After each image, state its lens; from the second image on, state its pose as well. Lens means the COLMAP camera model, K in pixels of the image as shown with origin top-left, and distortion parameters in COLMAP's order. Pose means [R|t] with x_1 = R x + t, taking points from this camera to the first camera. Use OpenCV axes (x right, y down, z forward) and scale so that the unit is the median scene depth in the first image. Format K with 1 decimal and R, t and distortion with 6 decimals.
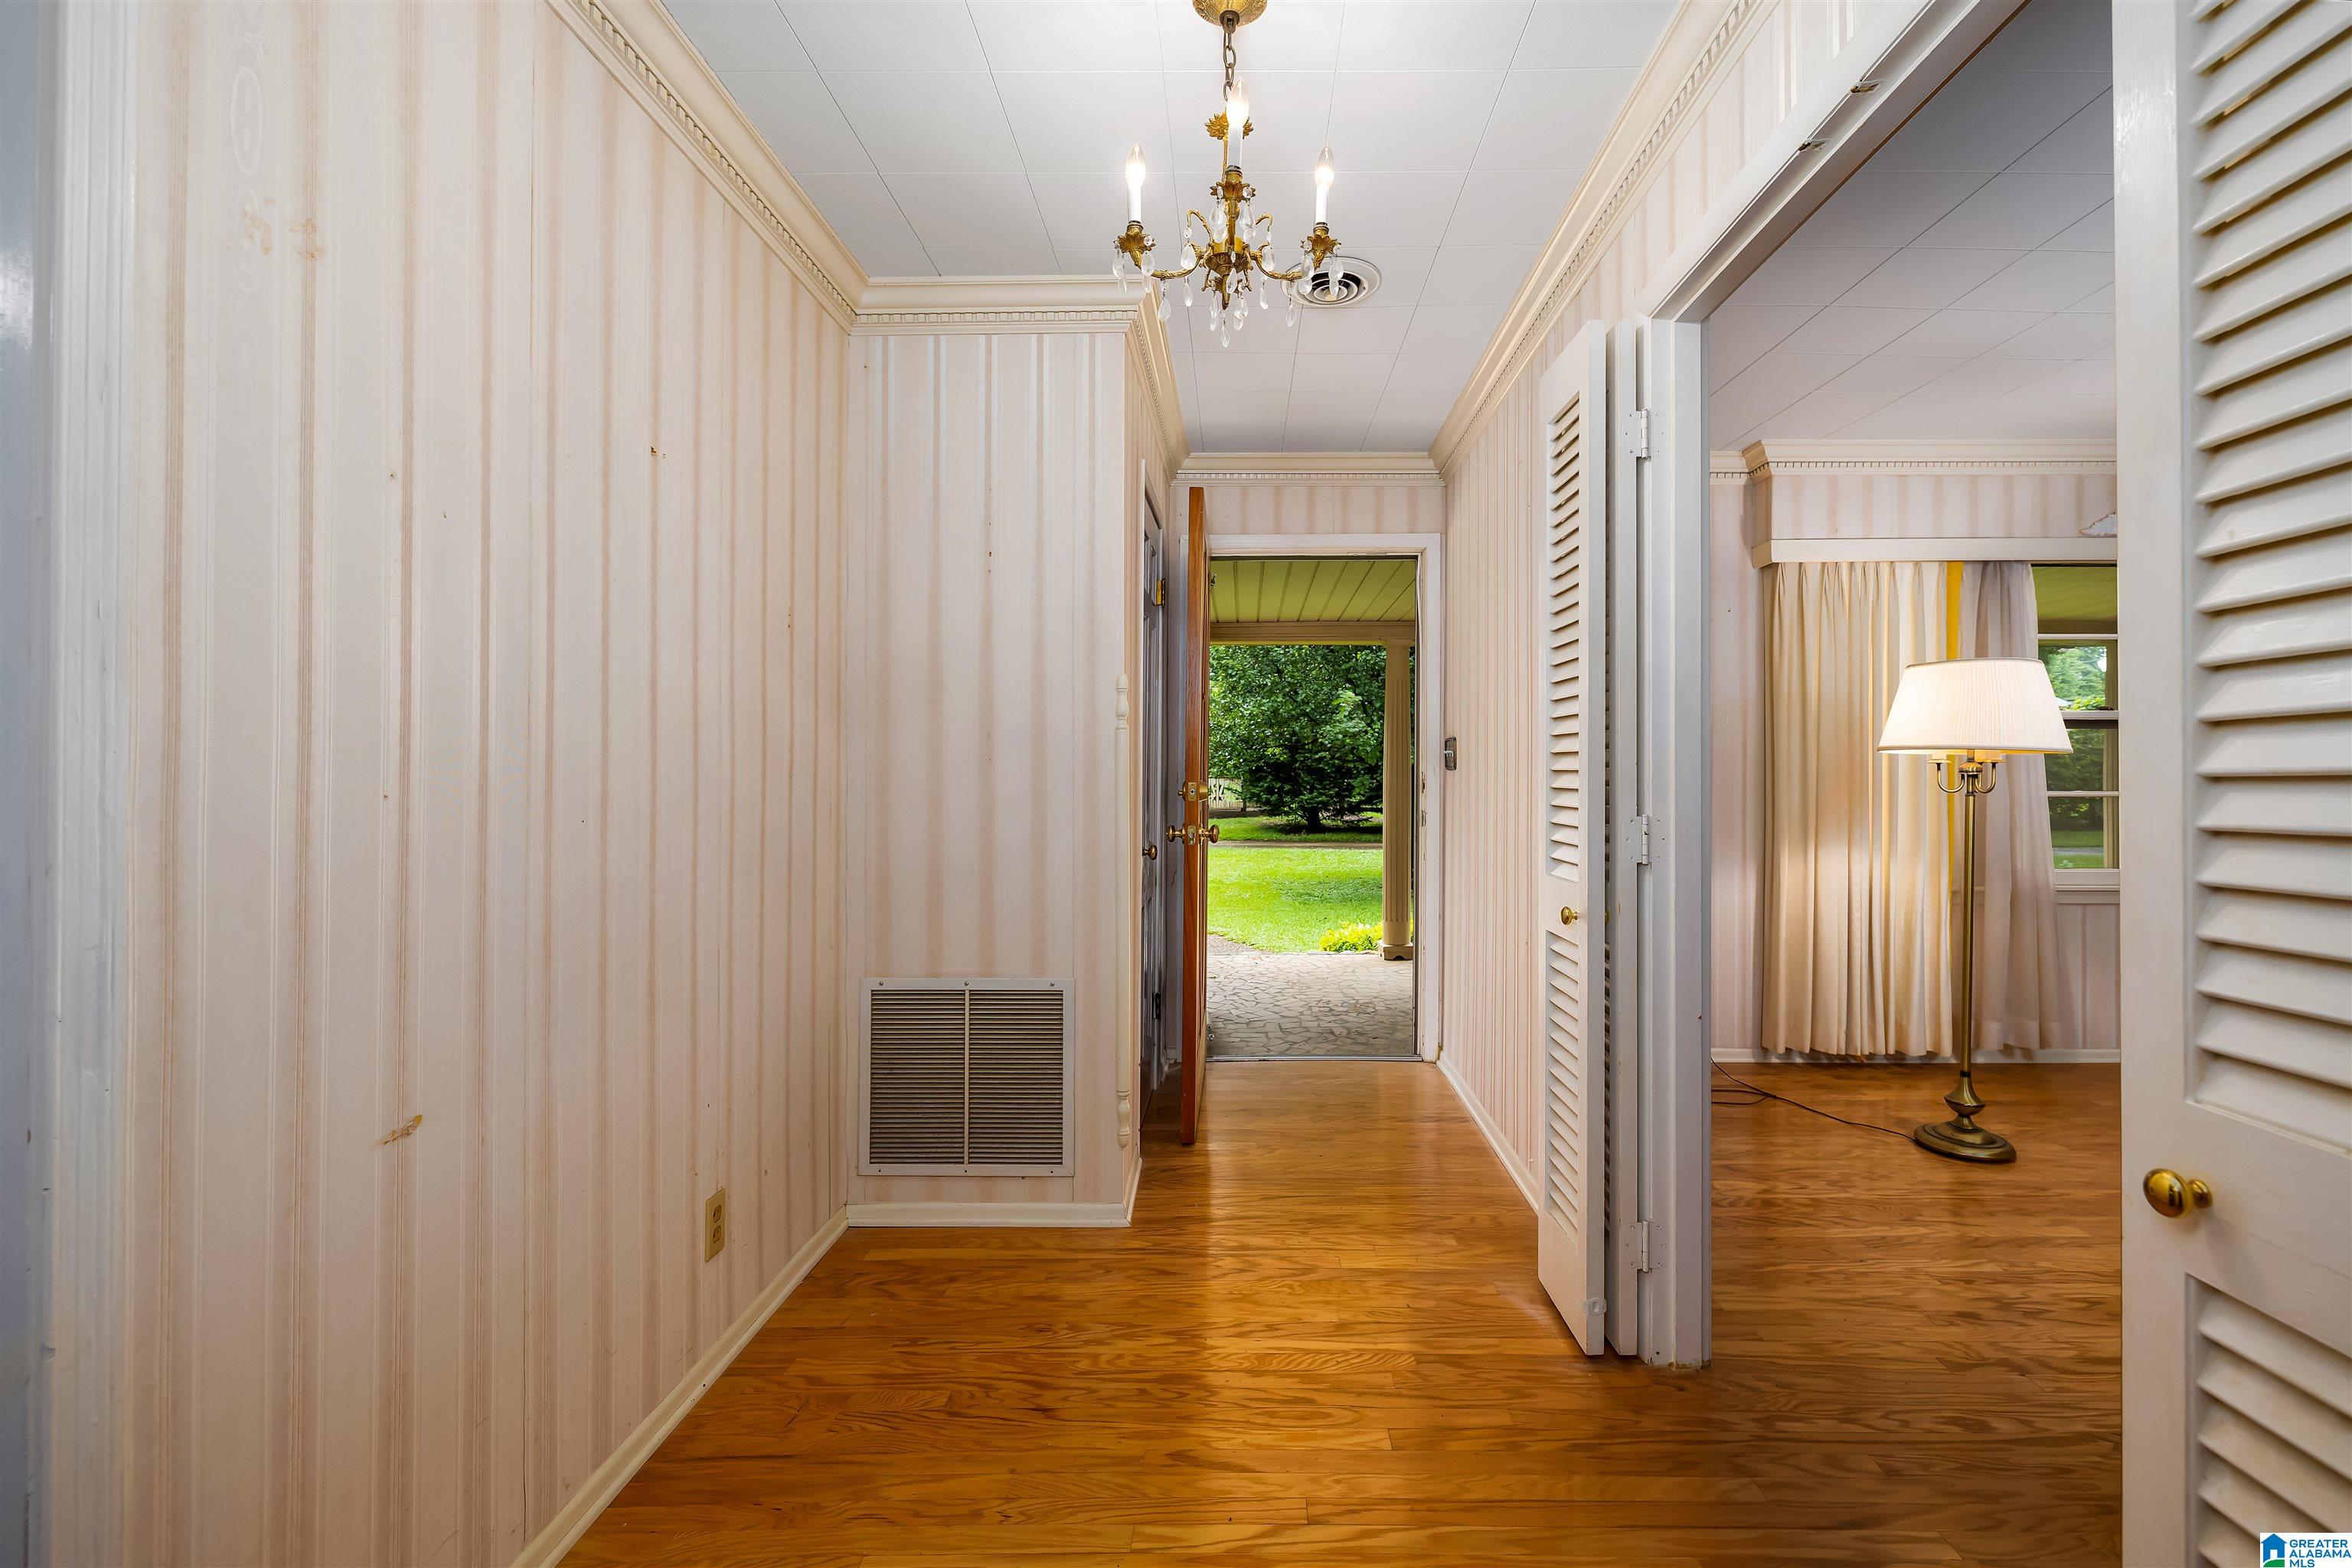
lens RADIAL K [[1023.6, 0, 1218.8], [0, 1023.6, 771.2], [0, 0, 1]] dist [-0.000501, -0.000063]
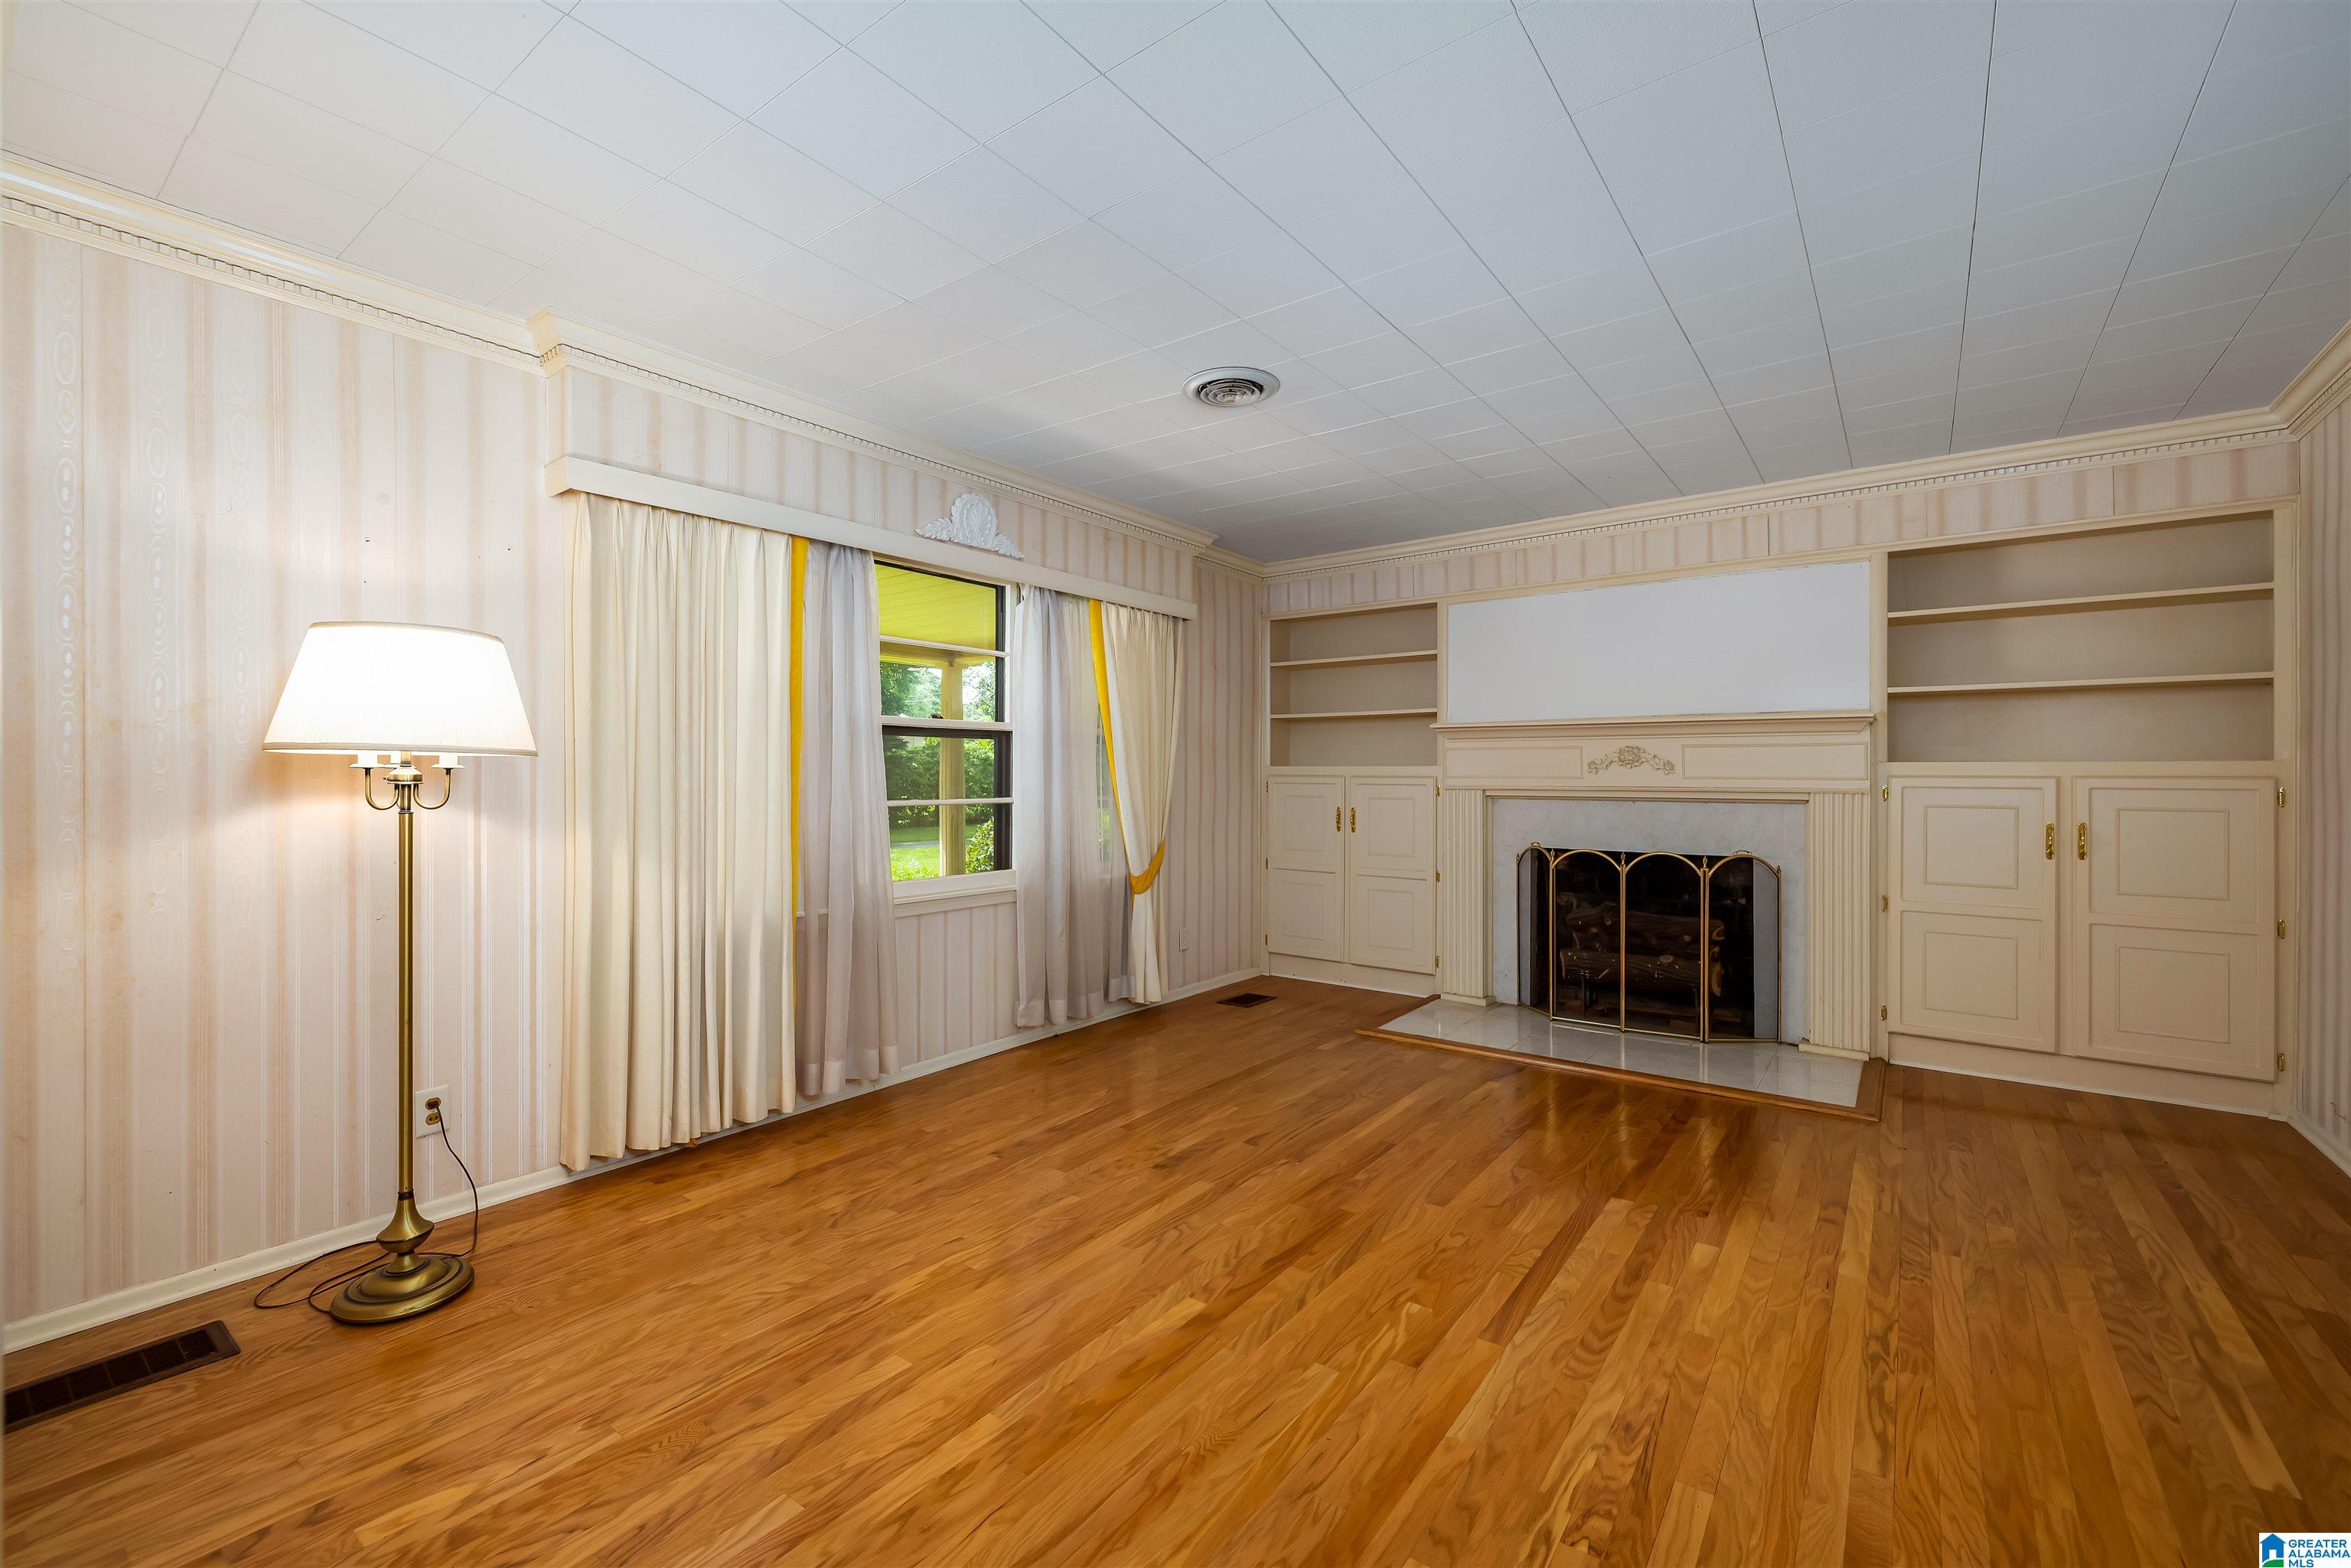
lens RADIAL K [[987.3, 0, 1175.5], [0, 987.3, 784.0], [0, 0, 1]] dist [-0.000472, -0.000010]
pose [[0.588831, -0.004235, 0.808245, 0.241258], [-0.000275, 0.999985, 0.005440, -0.001085], [-0.808256, -0.003426, 0.588821, 0.259625]]
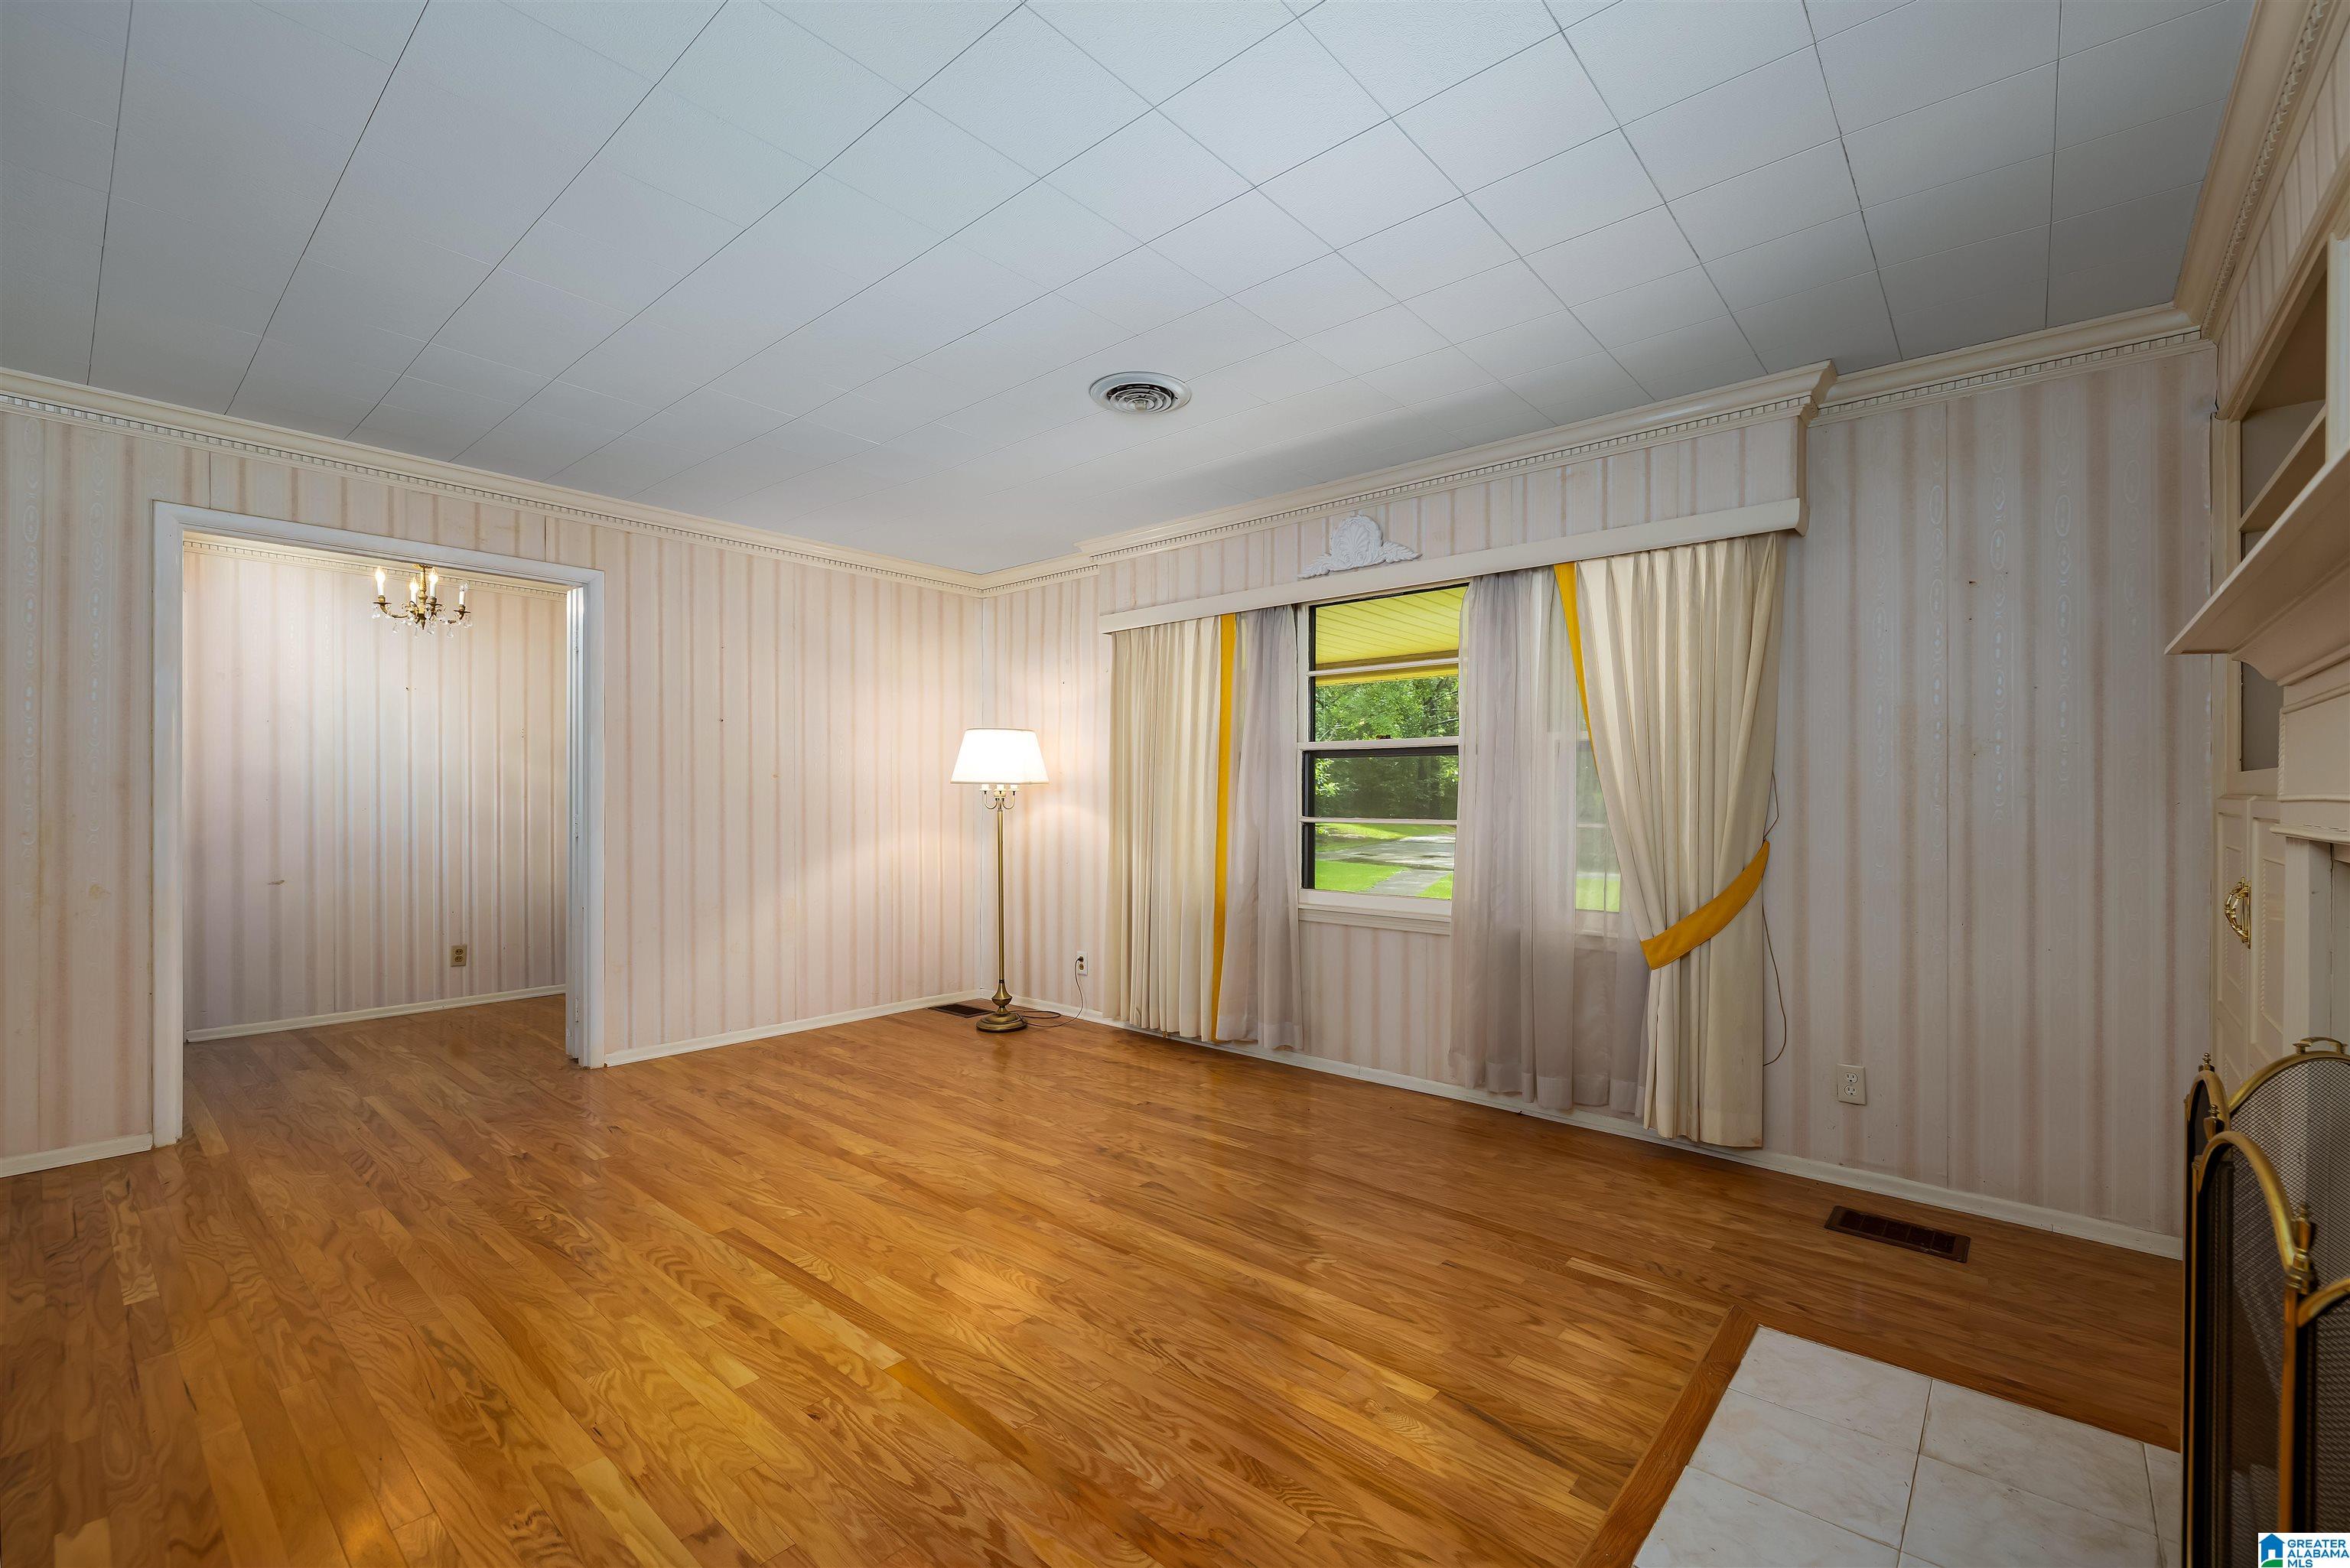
lens RADIAL K [[985.9, 0, 1146.3], [0, 985.9, 803.3], [0, 0, 1]] dist [-0.001791, -0.000409]
pose [[0.756288, 0.008397, -0.654185, 1.450665], [-0.005910, 0.999965, 0.006003, 0.000310], [0.654212, -0.000674, 0.756311, 0.107986]]
